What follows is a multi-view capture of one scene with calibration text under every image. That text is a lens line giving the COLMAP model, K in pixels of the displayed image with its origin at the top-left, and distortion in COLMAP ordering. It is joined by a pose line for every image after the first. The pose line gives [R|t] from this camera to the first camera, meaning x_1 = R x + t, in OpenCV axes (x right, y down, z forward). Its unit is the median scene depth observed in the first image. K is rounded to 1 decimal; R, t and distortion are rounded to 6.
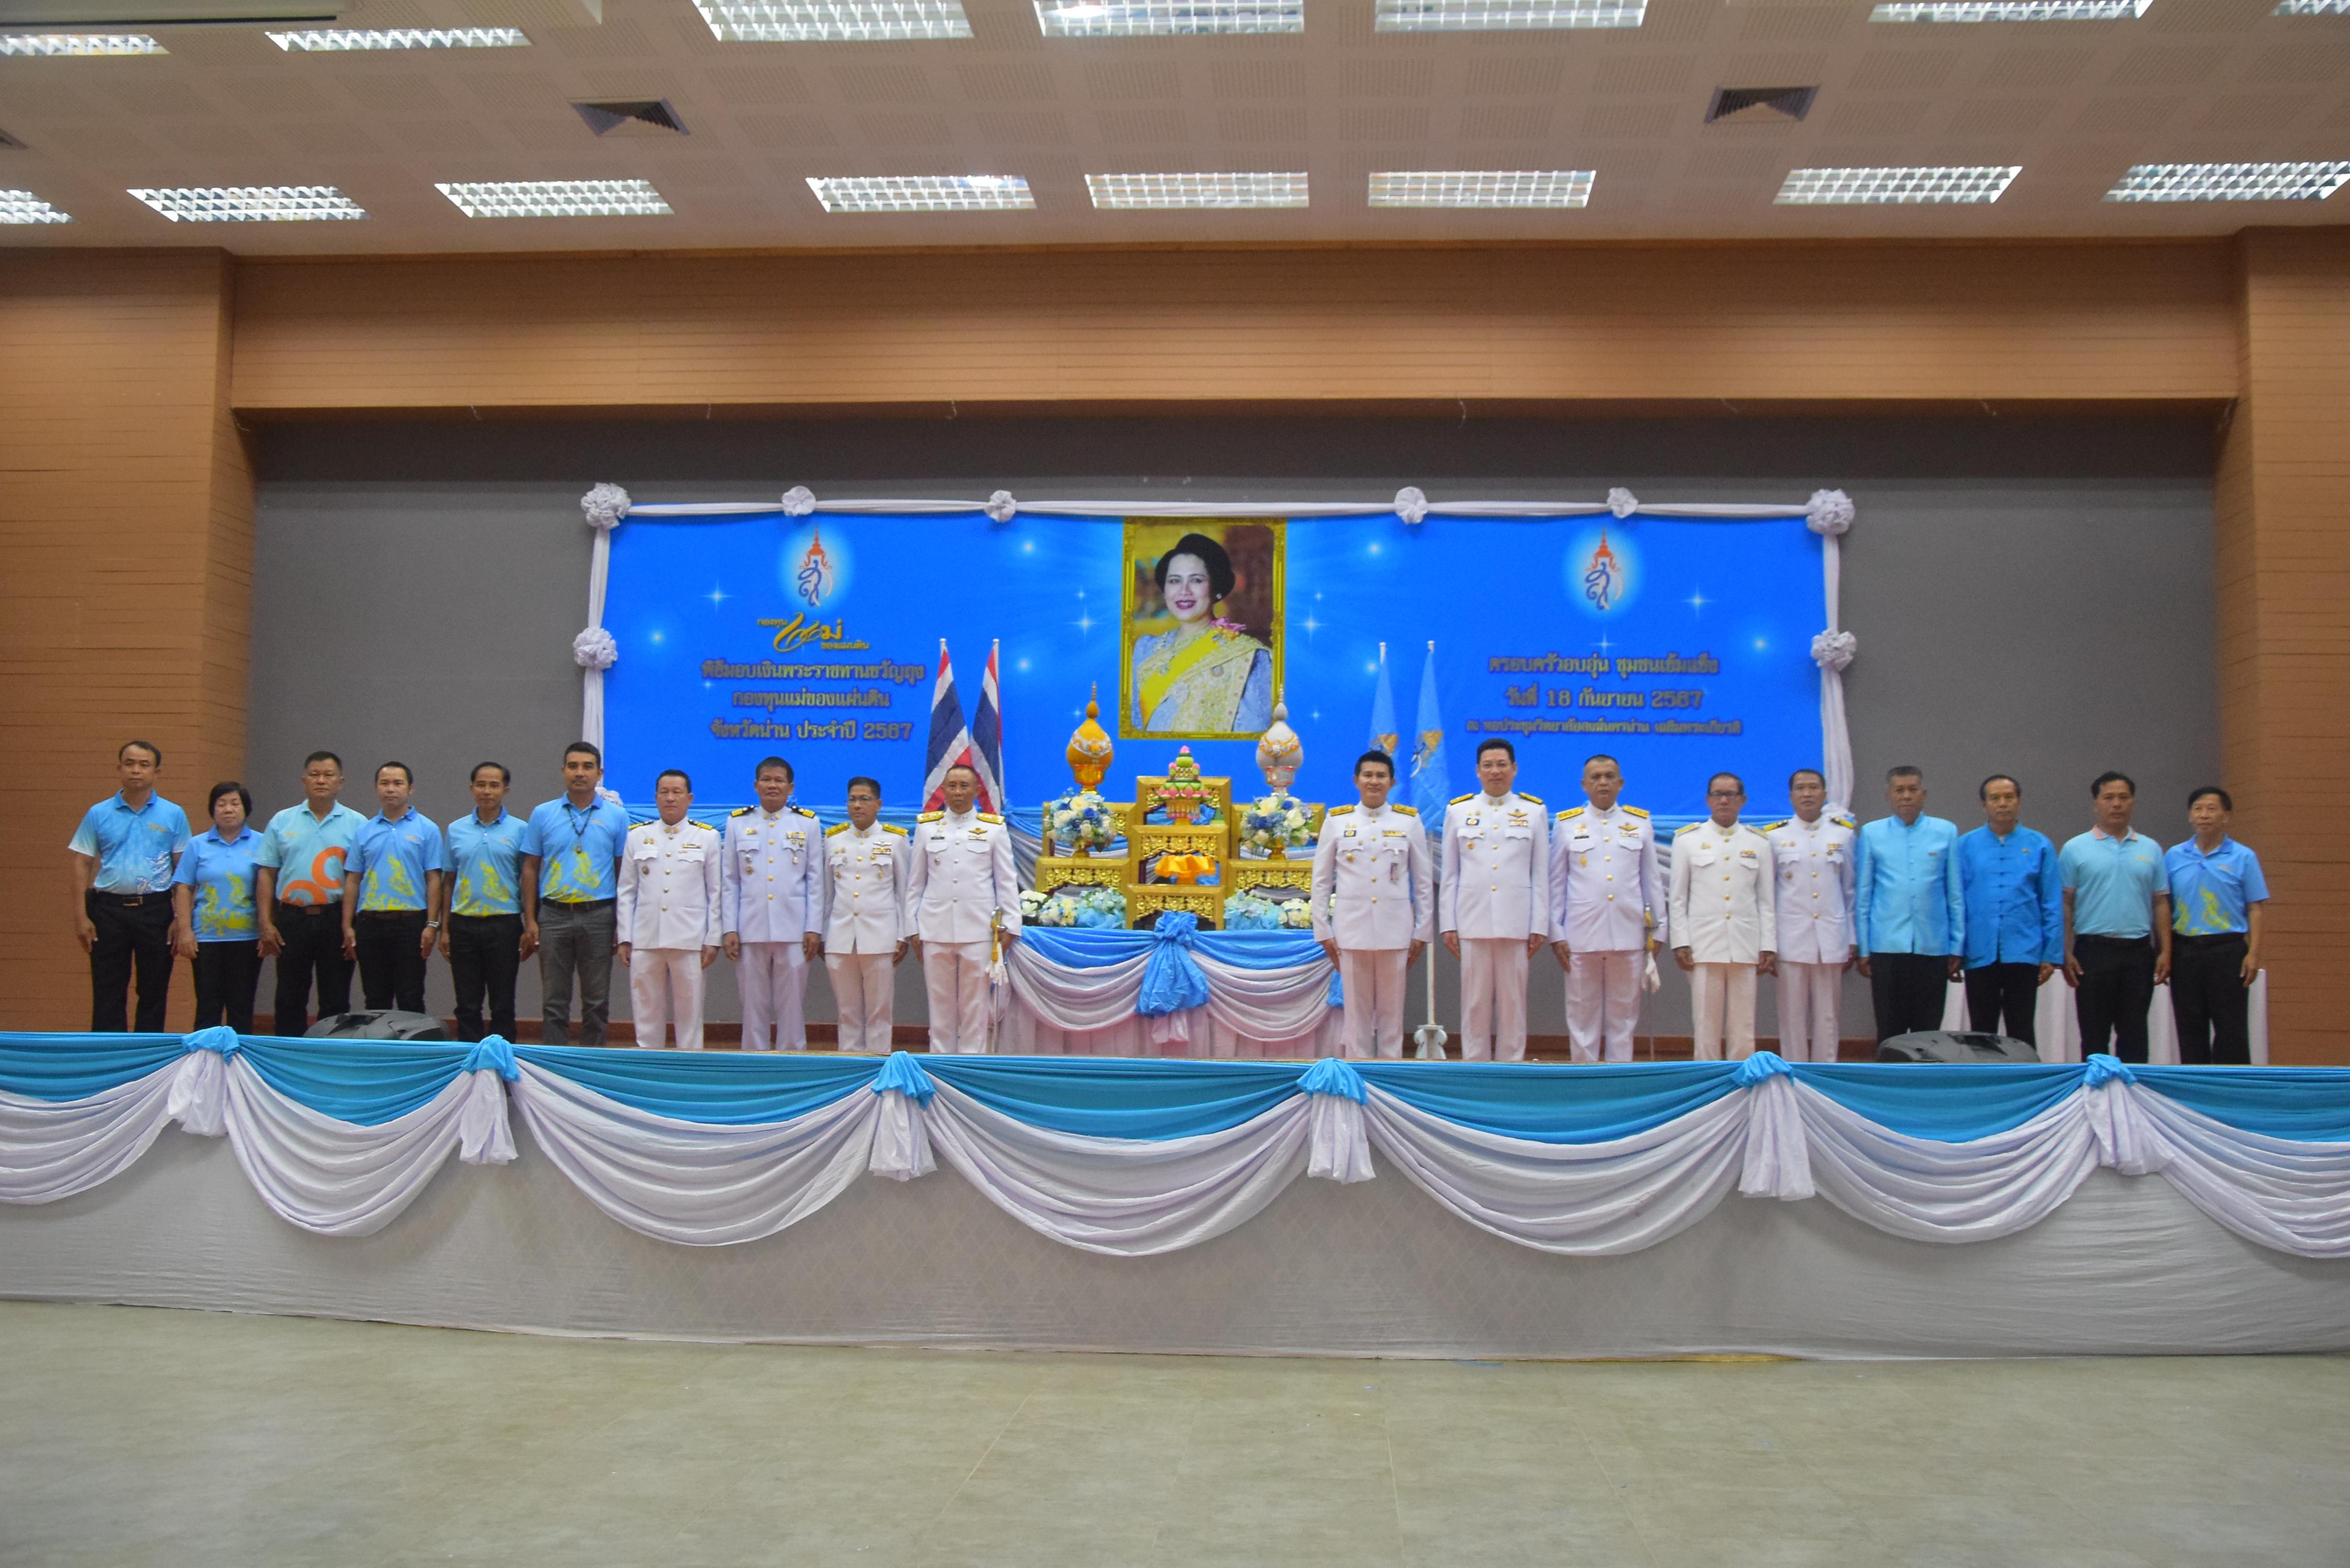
lens RADIAL K [[2389.7, 0, 1169.8], [0, 2389.7, 782.4], [0, 0, 1]] dist [-0.031384, 0.028026]
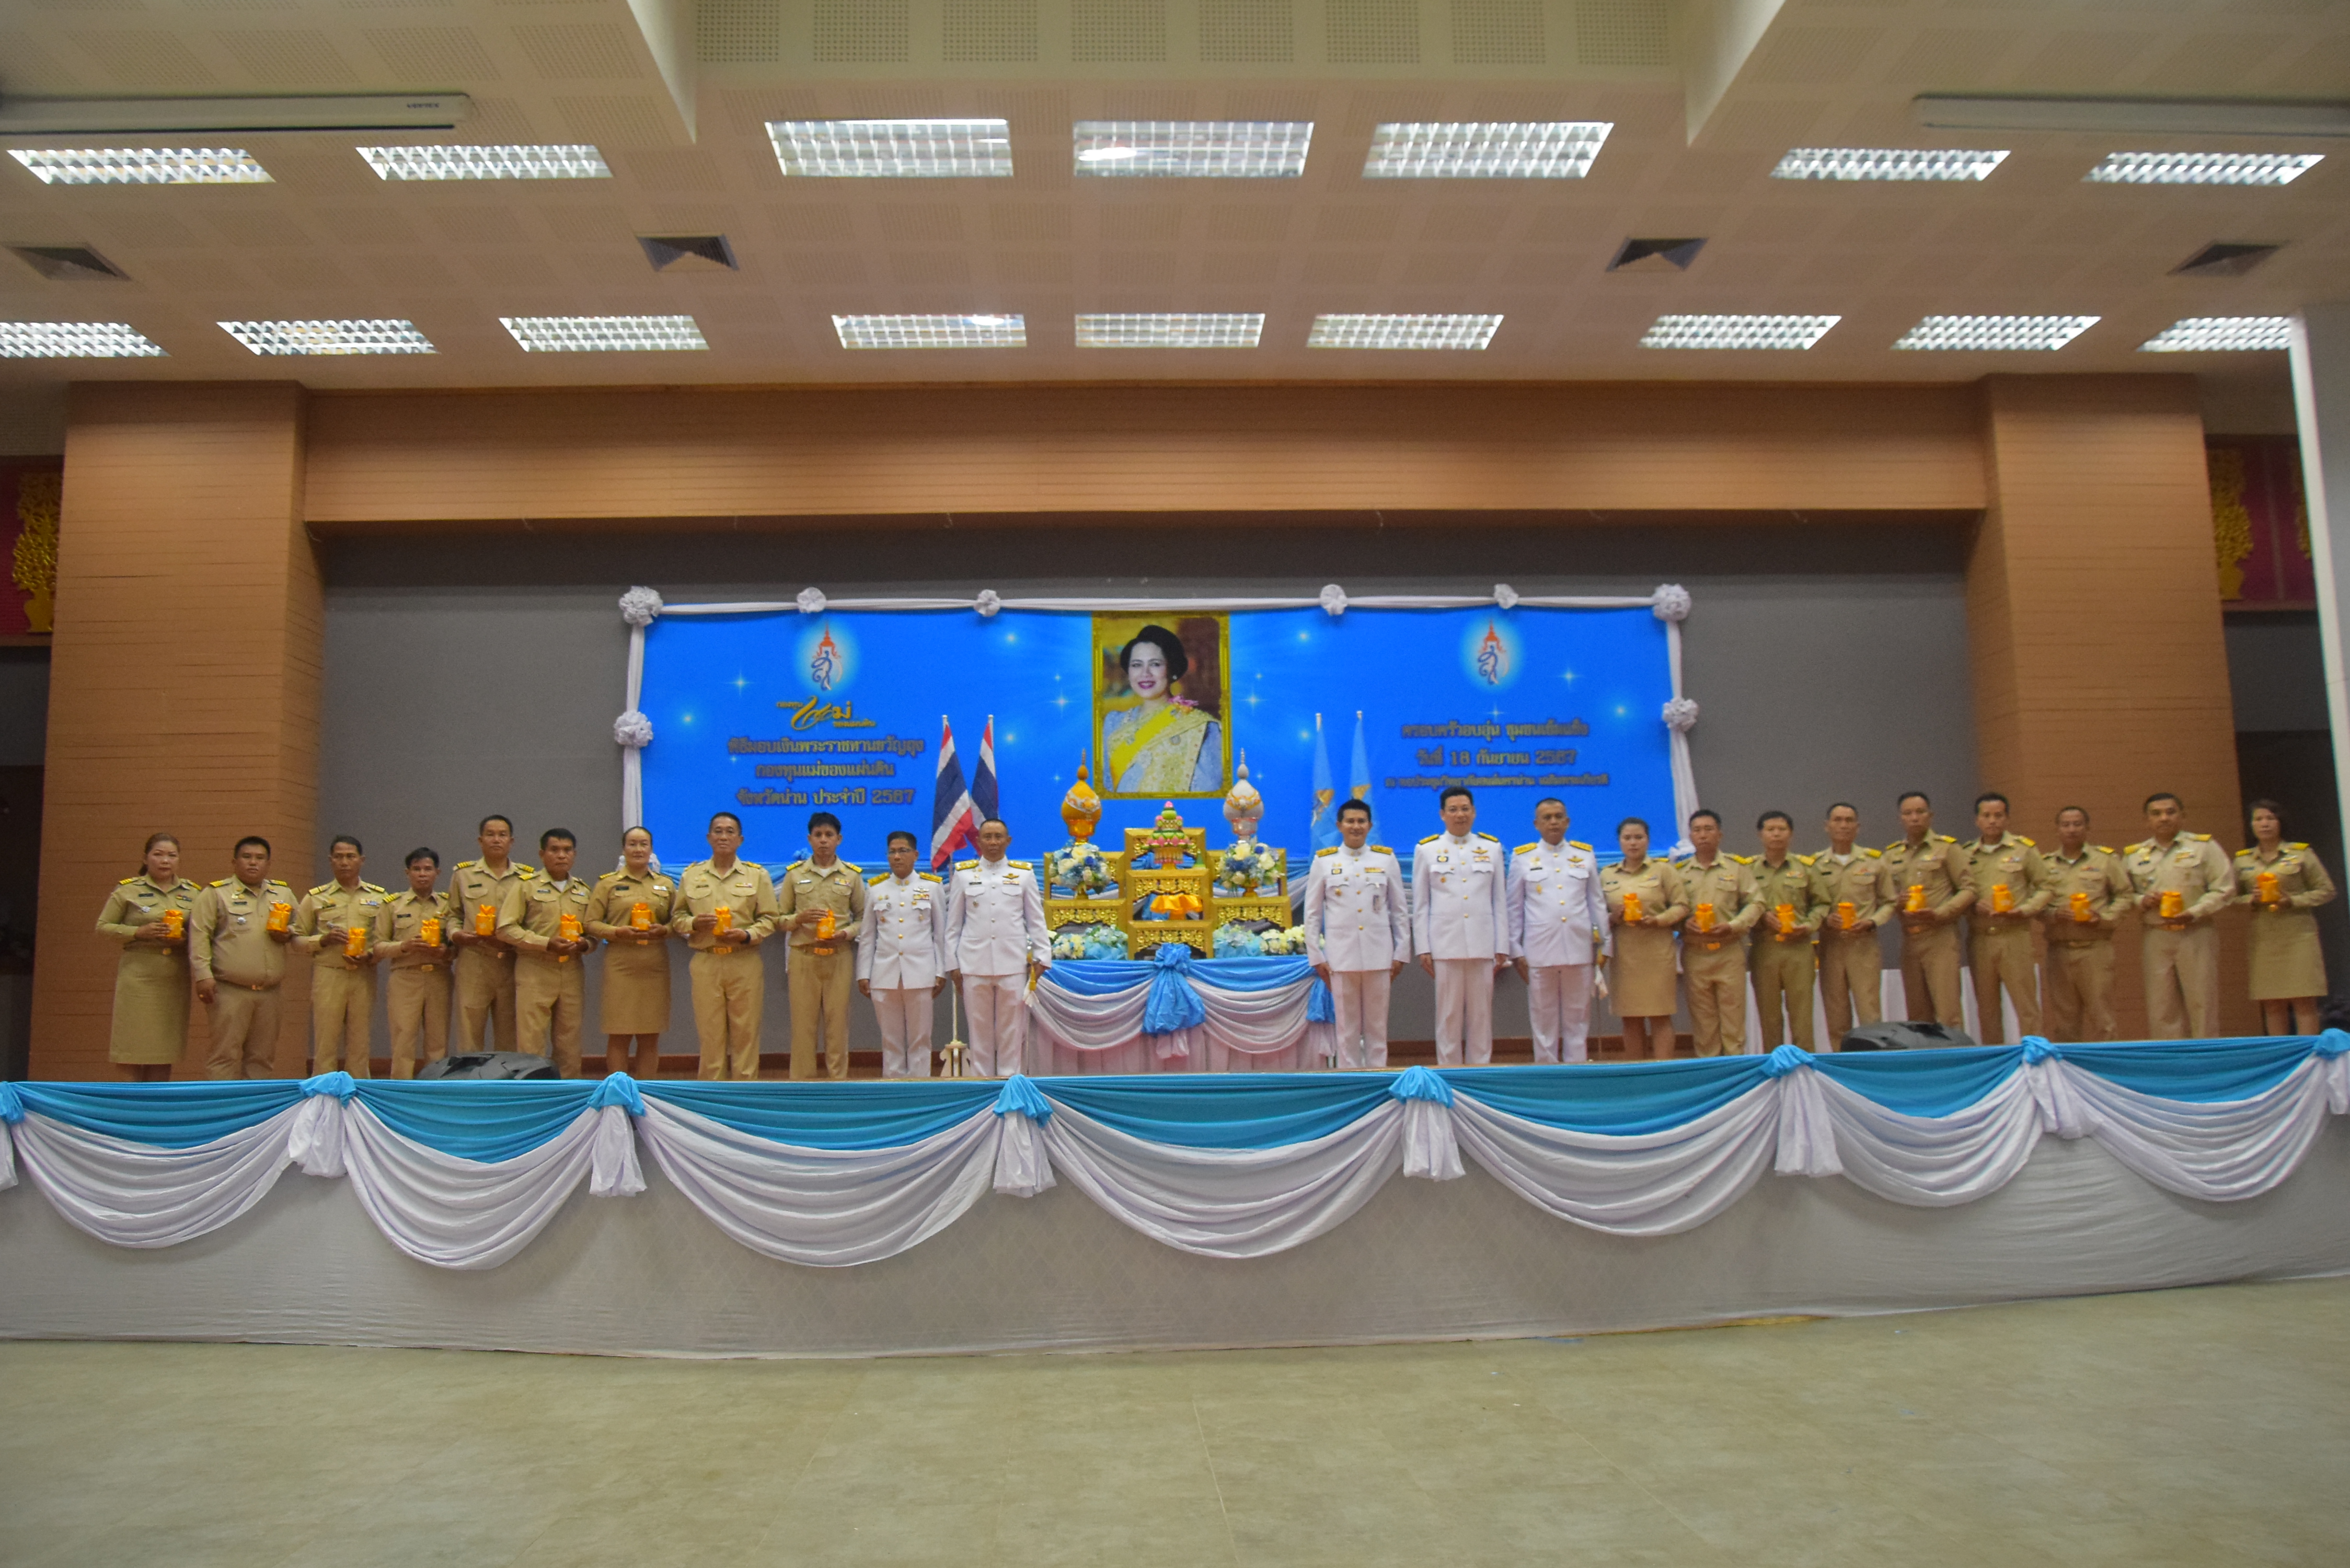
lens RADIAL K [[1788.2, 0, 1173.3], [0, 1788.2, 782.1], [0, 0, 1]] dist [-0.055138, 0.013983]
pose [[0.992789, -0.017665, 0.118565, -0.092400], [0.022720, 0.998884, -0.041417, 0.011407], [-0.117701, 0.043812, 0.992082, 0.132760]]
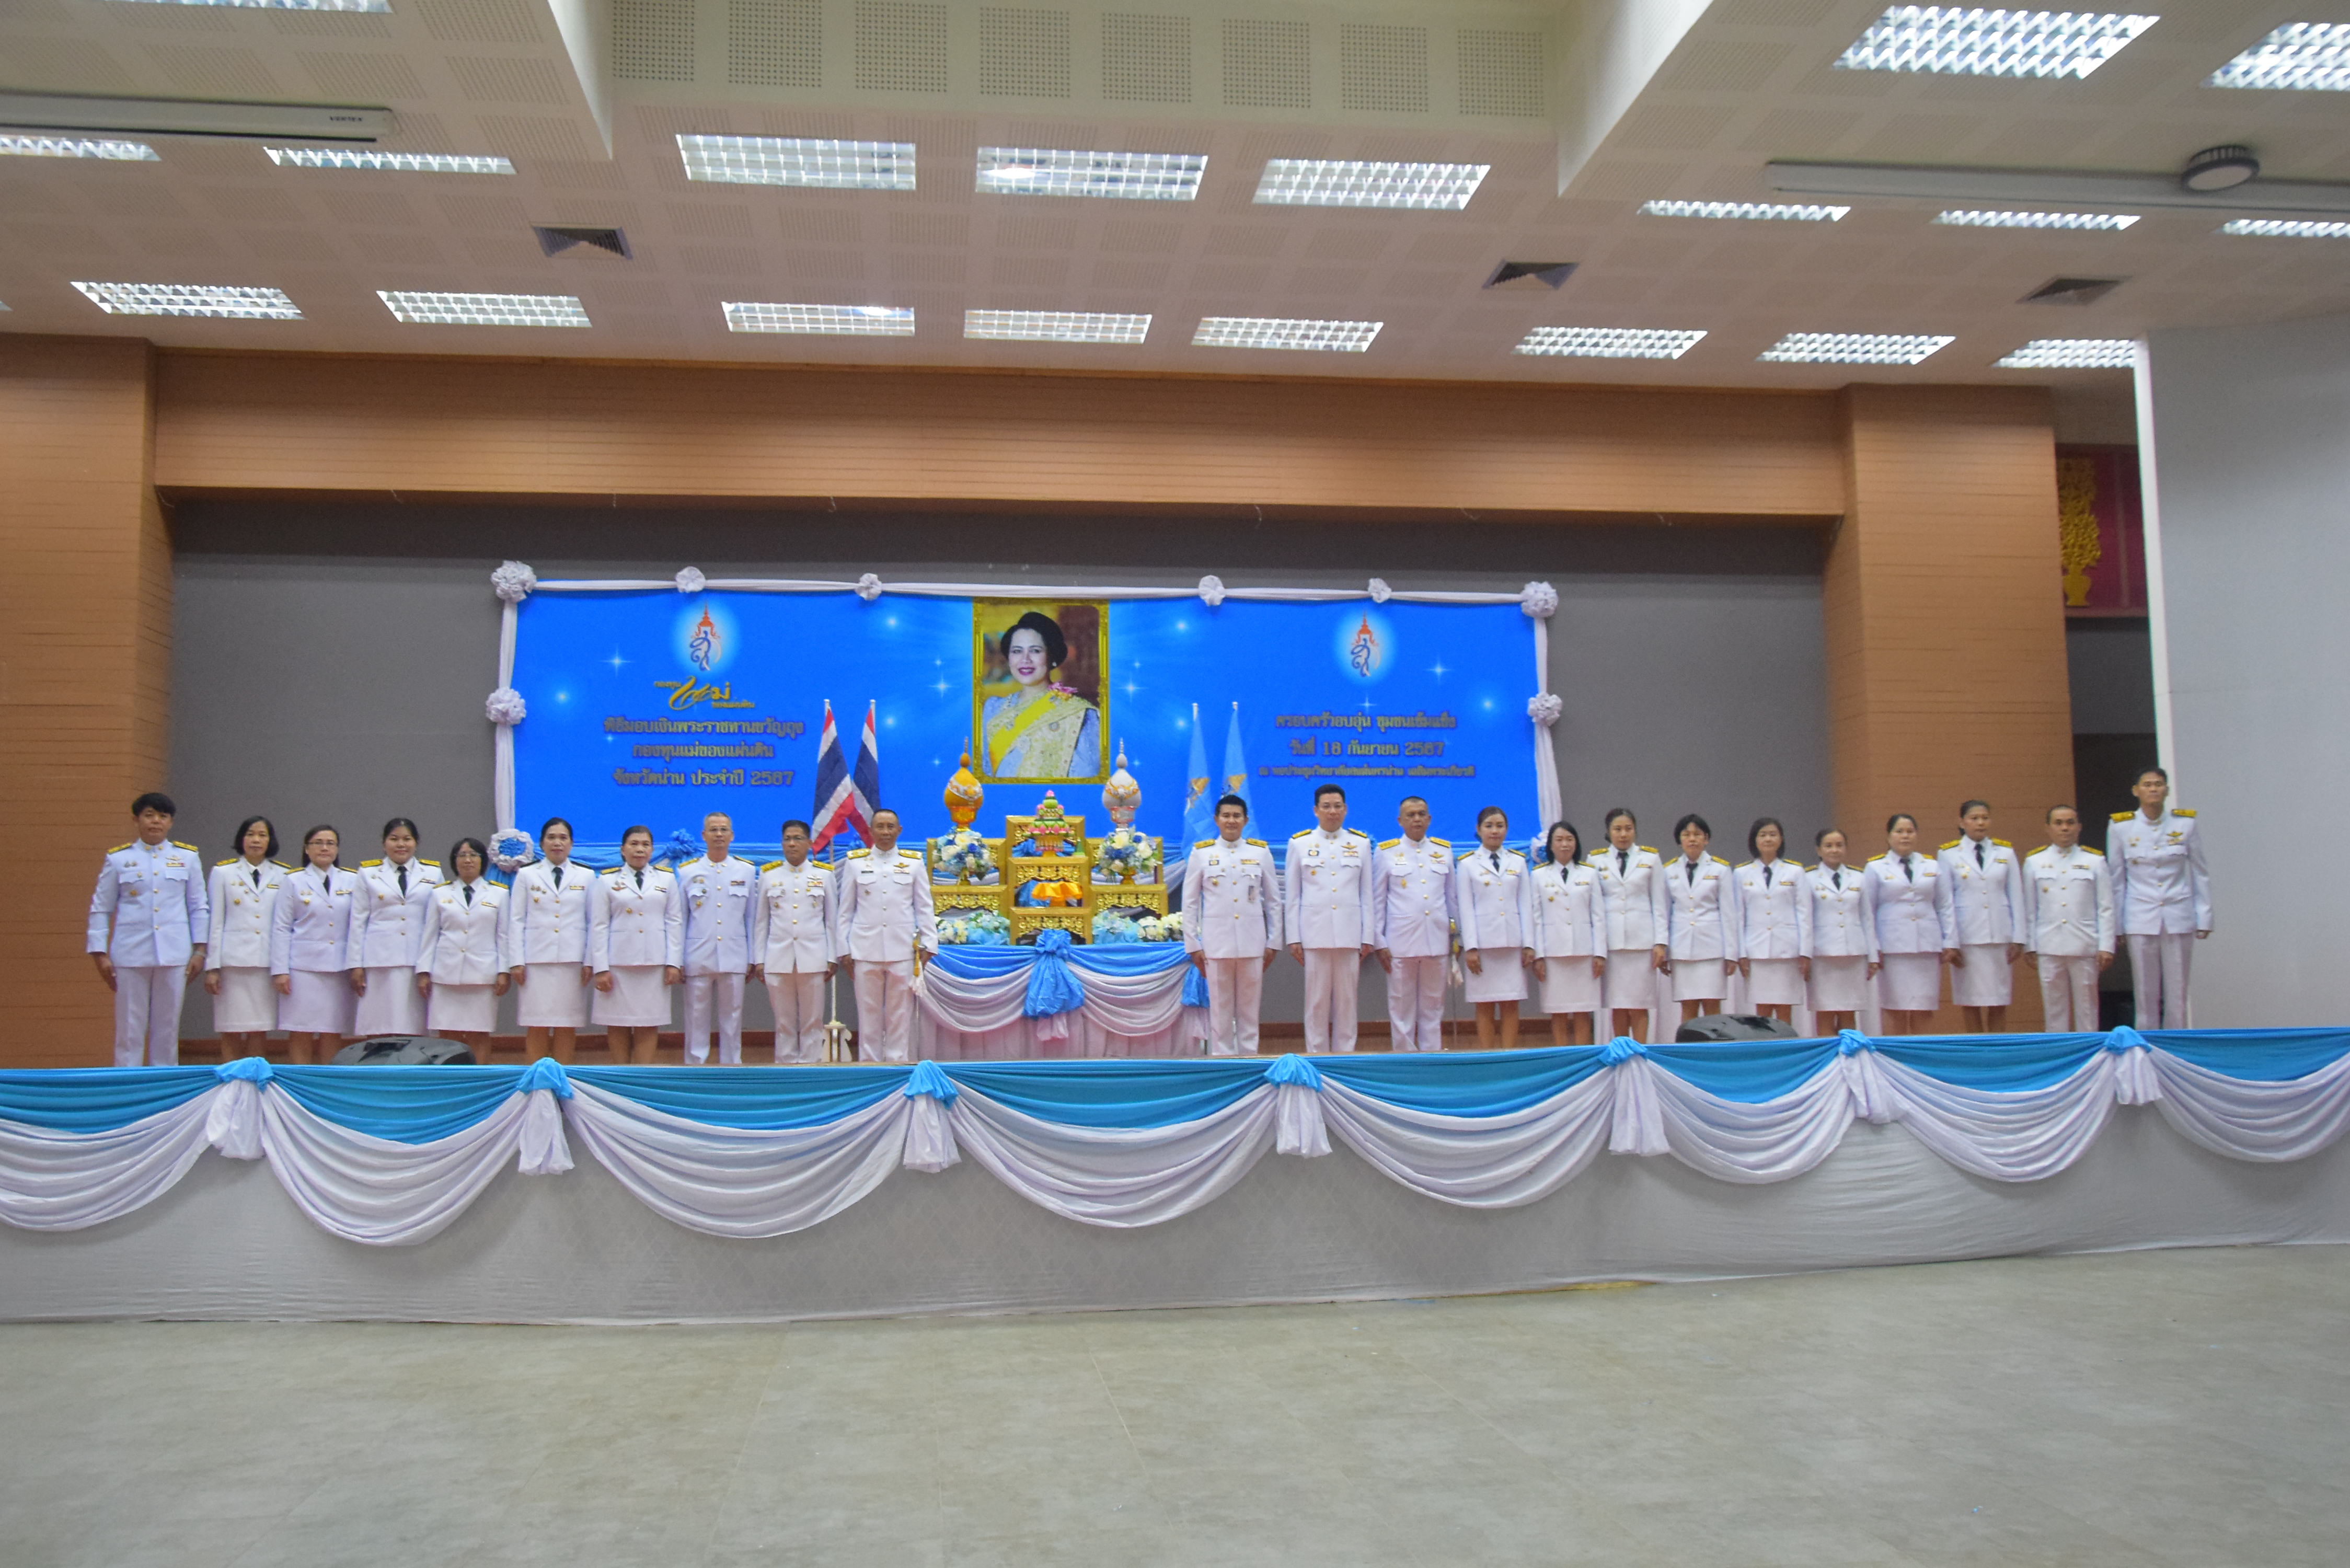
lens RADIAL K [[1951.3, 0, 1174.5], [0, 1951.3, 787.1], [0, 0, 1]] dist [-0.000044, 0.008133]
pose [[0.980178, -0.006963, 0.197997, -0.123228], [0.008988, 0.999916, -0.009331, -0.006967], [-0.197916, 0.010926, 0.980158, 0.030182]]
